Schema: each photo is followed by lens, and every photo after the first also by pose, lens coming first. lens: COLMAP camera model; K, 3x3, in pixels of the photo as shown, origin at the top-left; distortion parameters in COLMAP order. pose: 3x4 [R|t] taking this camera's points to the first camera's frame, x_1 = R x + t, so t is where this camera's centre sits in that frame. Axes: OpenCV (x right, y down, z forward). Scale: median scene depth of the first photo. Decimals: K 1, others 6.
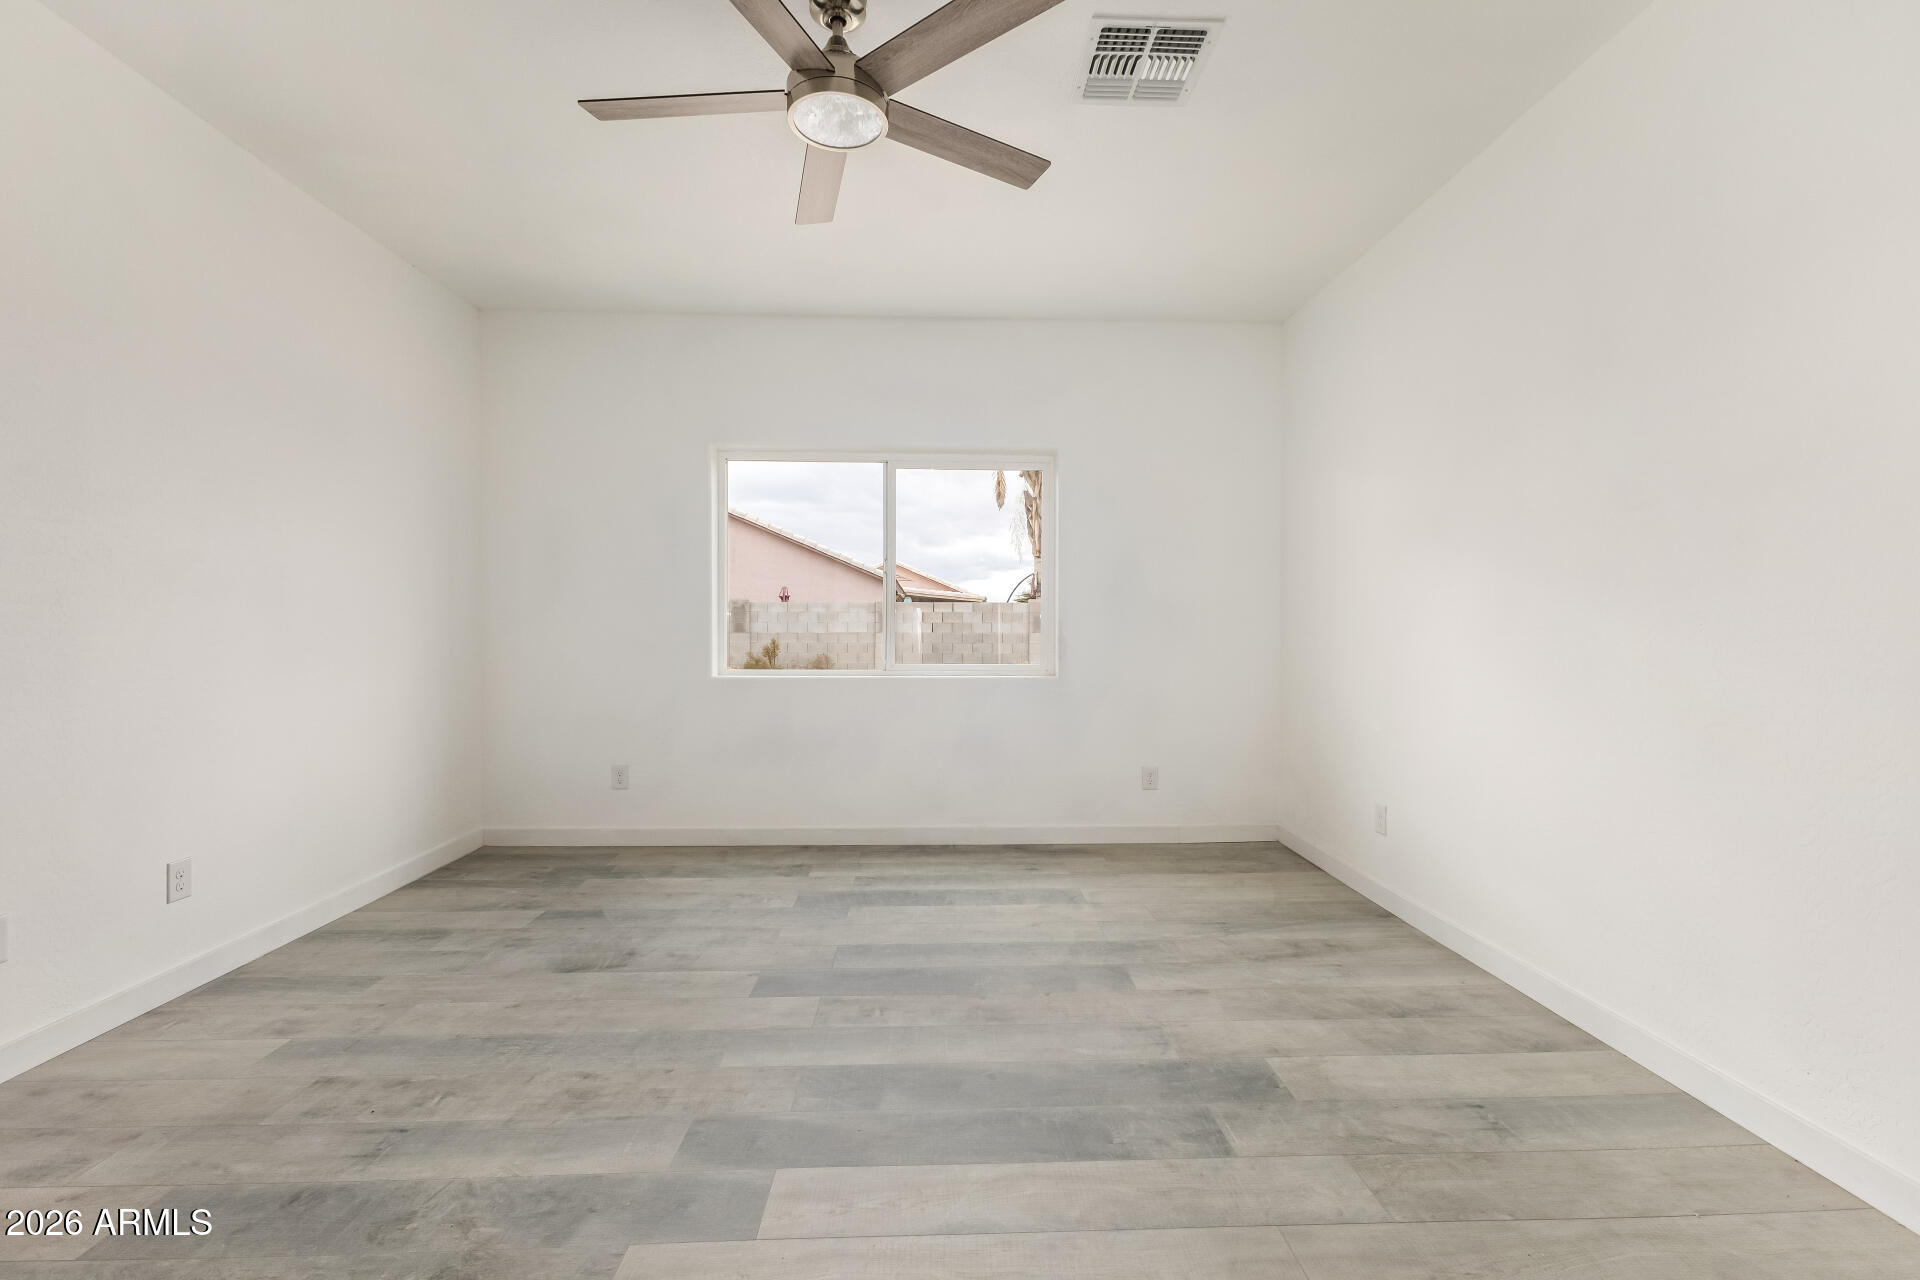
lens RADIAL K [[826.0, 0, 957.0], [0, 826.0, 641.2], [0, 0, 1]] dist [0.012952, -0.003165]
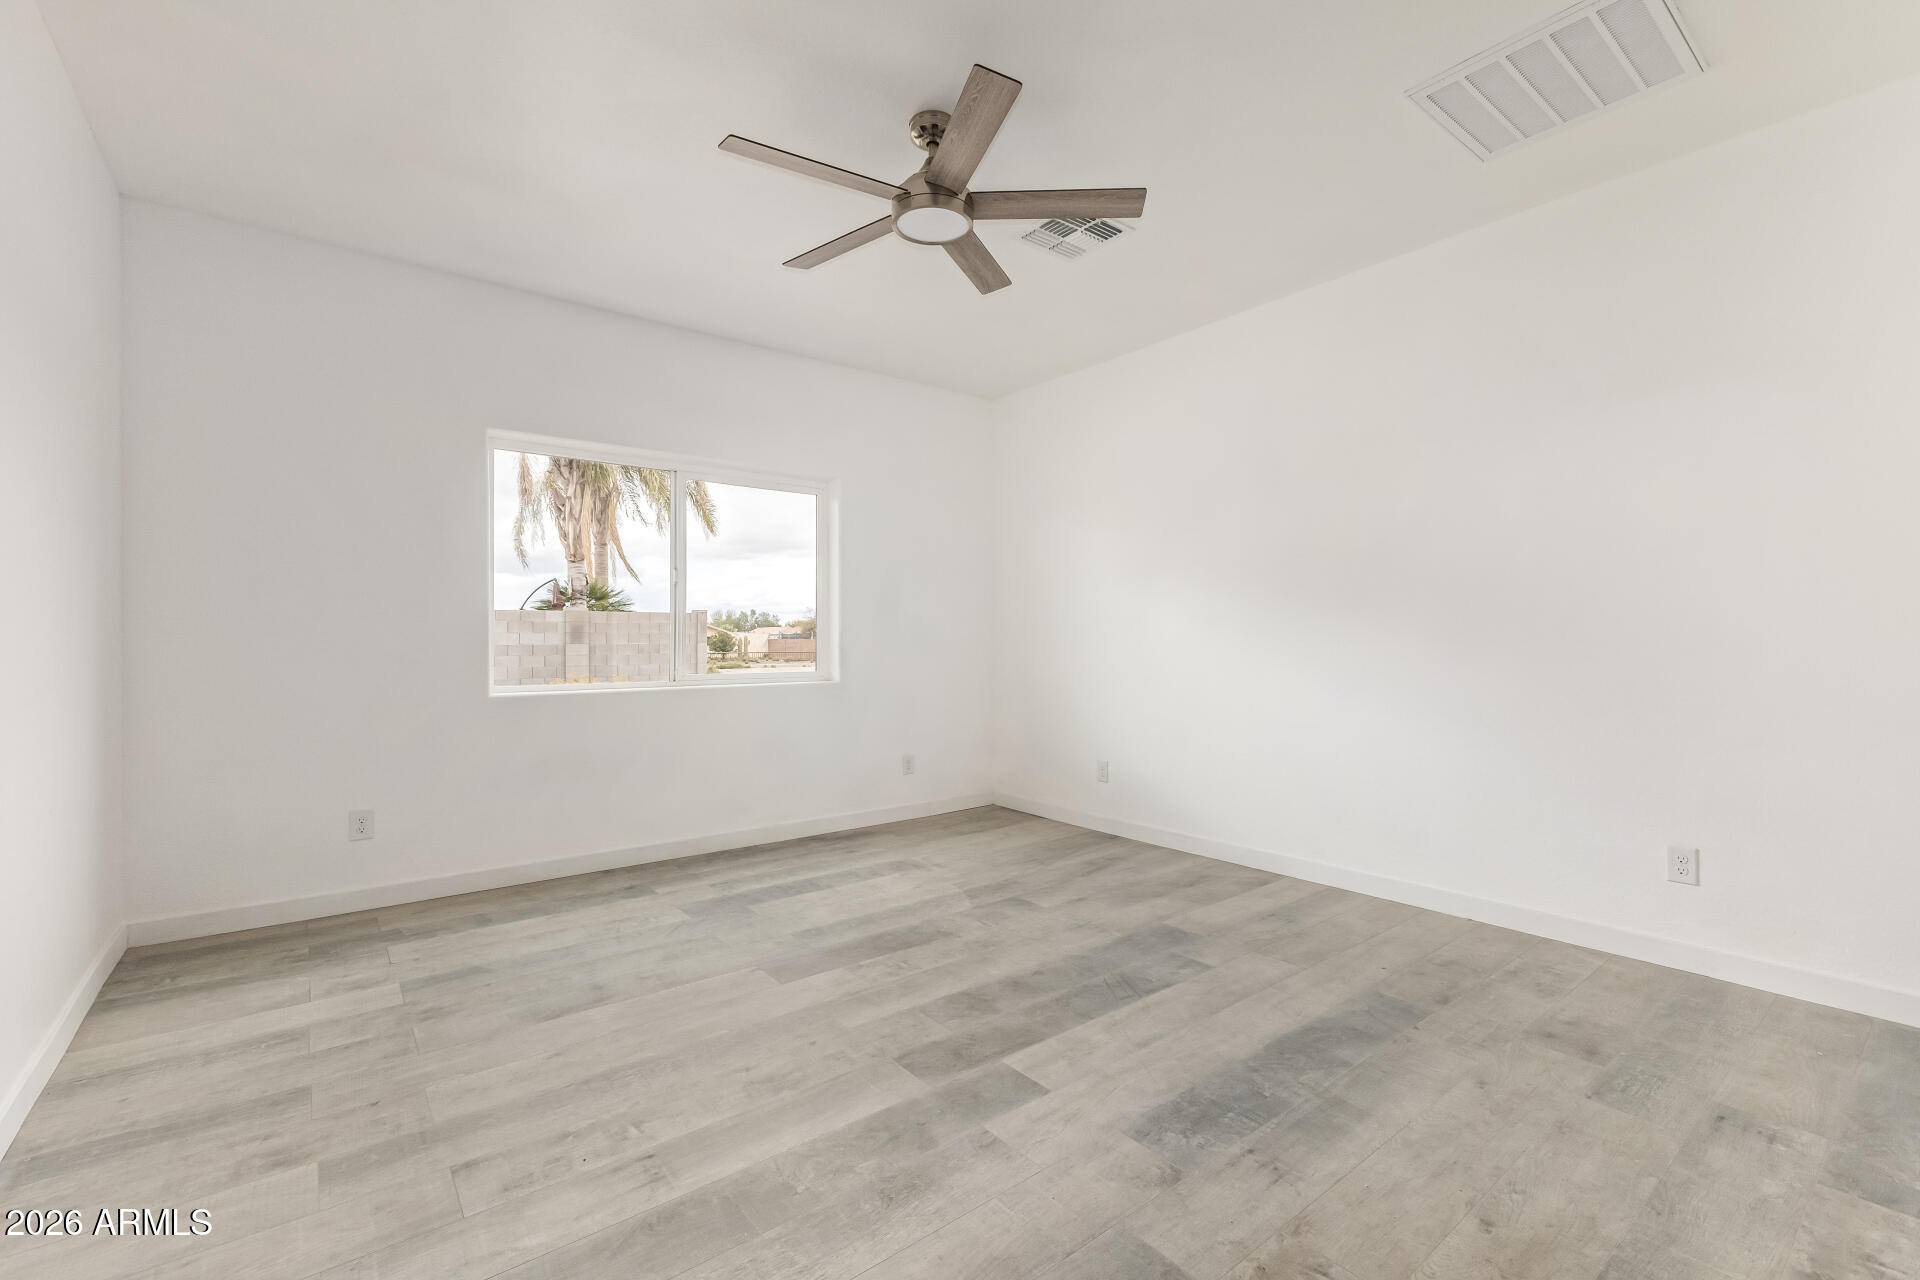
lens RADIAL K [[826.0, 0, 961.6], [0, 826.0, 646.9], [0, 0, 1]] dist [0.012952, -0.003165]
pose [[0.805808, -0.010474, 0.592084, -0.645086], [0.013633, 0.999907, -0.000866, -0.001499], [-0.592020, 0.008770, 0.805876, -0.002359]]
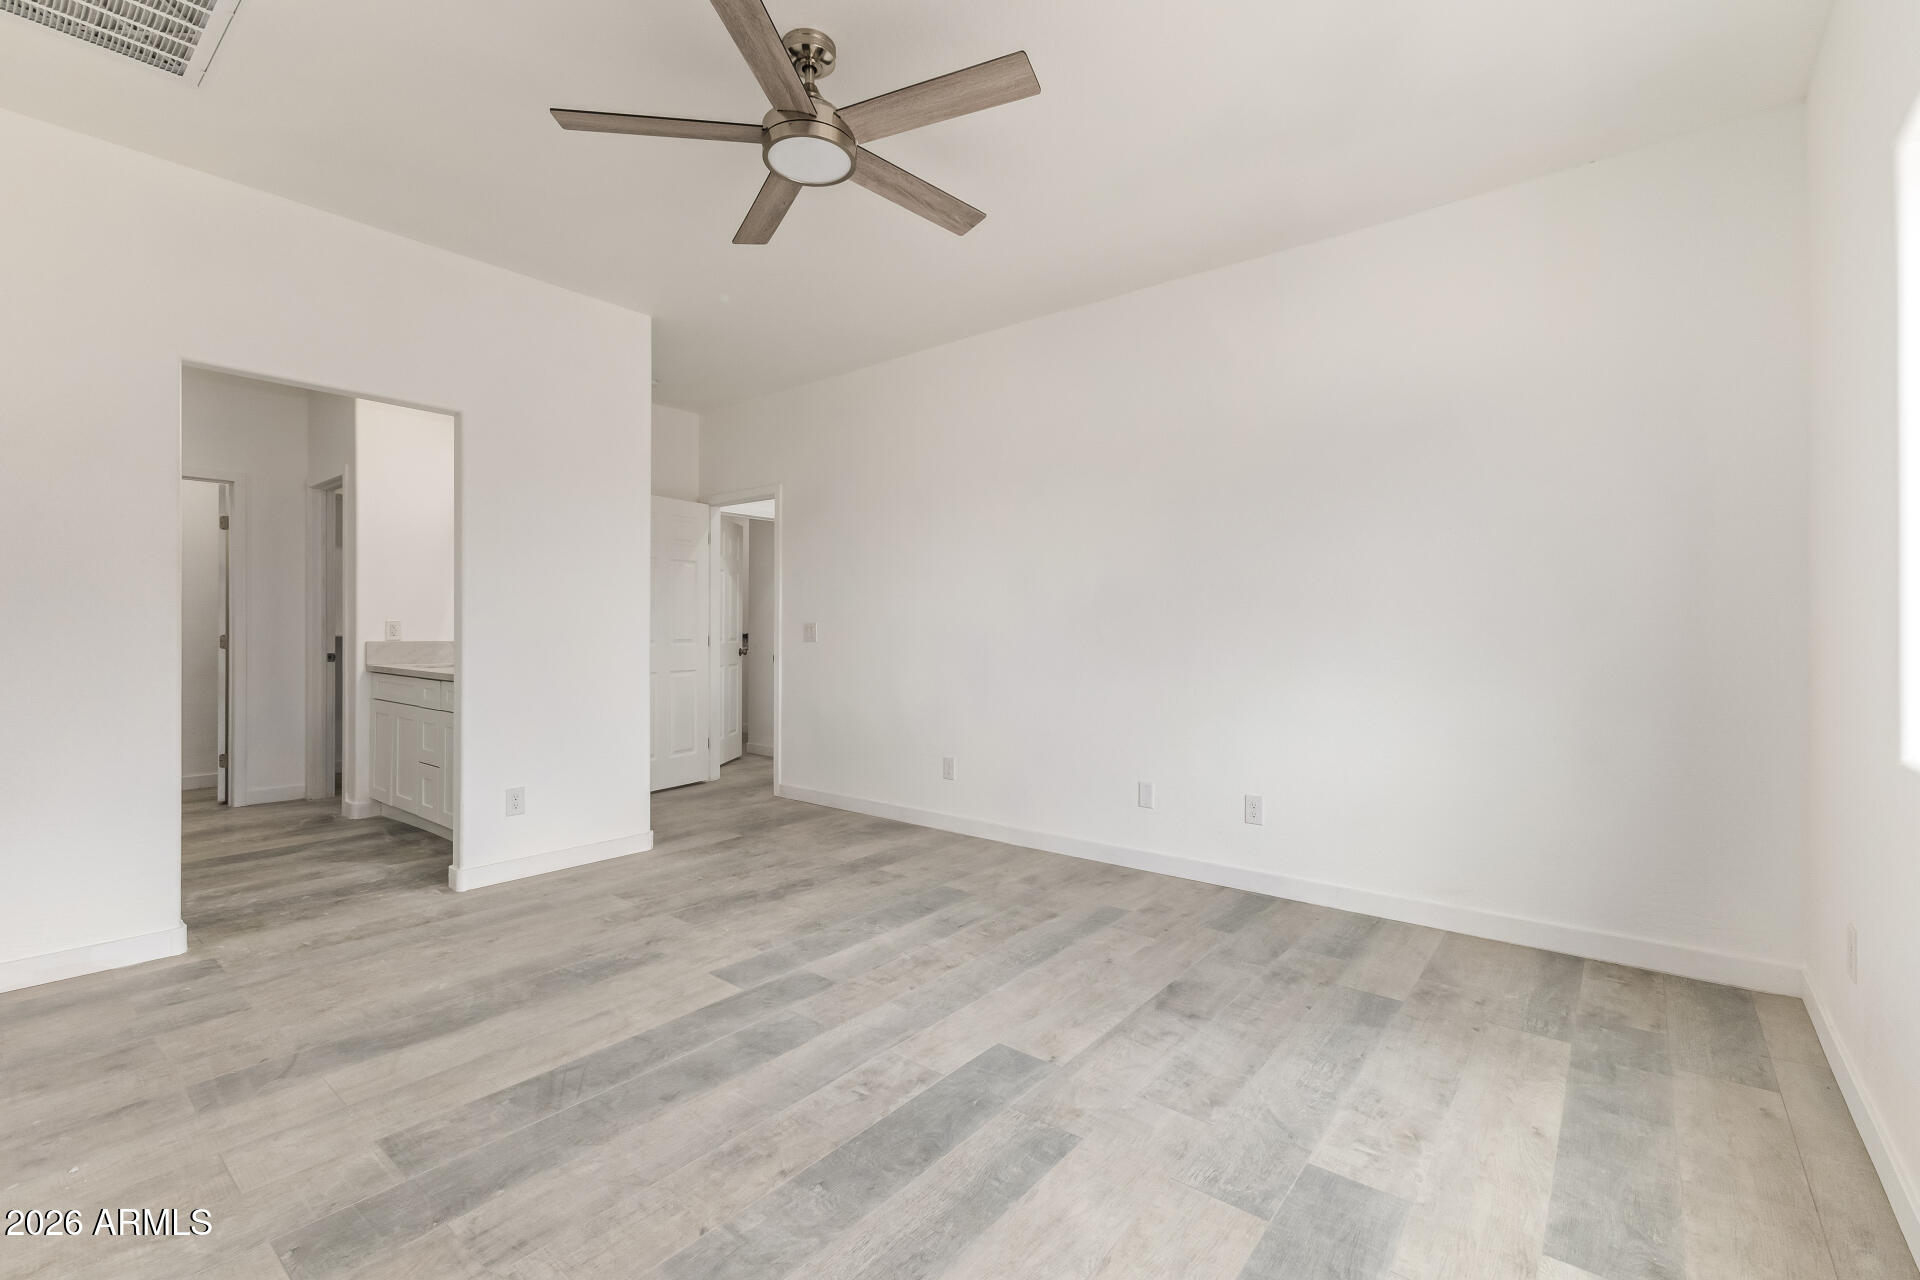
lens RADIAL K [[826.0, 0, 969.7], [0, 826.0, 632.9], [0, 0, 1]] dist [0.012952, -0.003165]
pose [[-0.647256, -0.000604, -0.762272, 0.421154], [-0.012328, 0.999877, 0.009675, -0.020792], [0.762173, 0.015660, -0.647184, 1.442882]]
